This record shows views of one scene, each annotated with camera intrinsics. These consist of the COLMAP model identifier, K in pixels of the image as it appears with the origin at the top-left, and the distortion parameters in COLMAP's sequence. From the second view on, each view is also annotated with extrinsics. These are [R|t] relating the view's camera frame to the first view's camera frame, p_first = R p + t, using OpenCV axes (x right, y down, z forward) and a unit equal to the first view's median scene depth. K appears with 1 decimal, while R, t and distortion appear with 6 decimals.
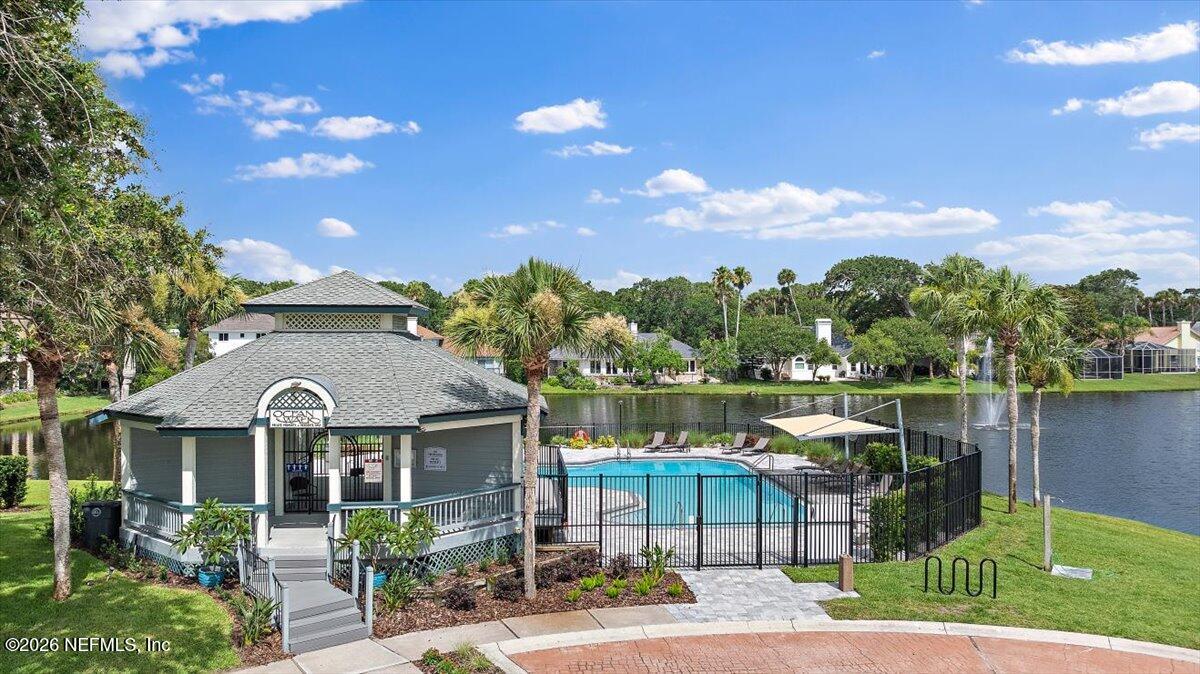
lens RADIAL K [[871.8, 0, 600.0], [0, 871.8, 337.0], [0, 0, 1]] dist [-0.012964, -0.002853]
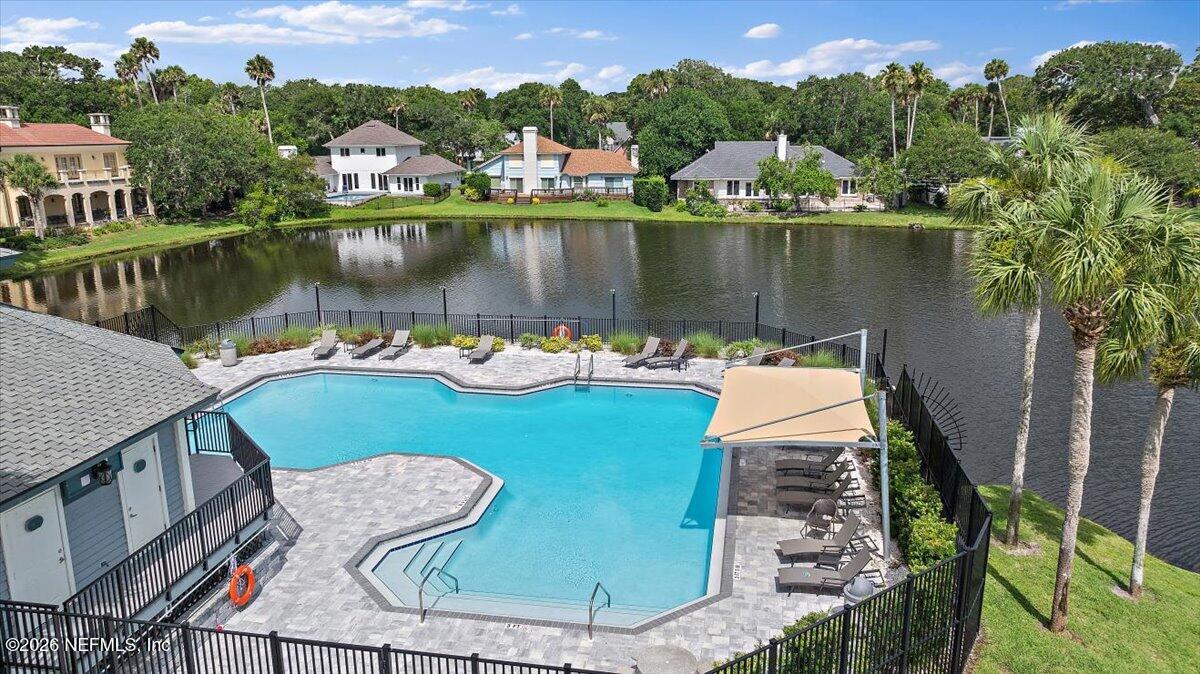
lens RADIAL K [[871.8, 0, 600.0], [0, 871.8, 337.0], [0, 0, 1]] dist [-0.012964, -0.002853]
pose [[0.967844, 0.051027, -0.246322, 0.088505], [0.009183, 0.971391, 0.237310, -0.028453], [0.251384, -0.231941, 0.939686, 0.127498]]
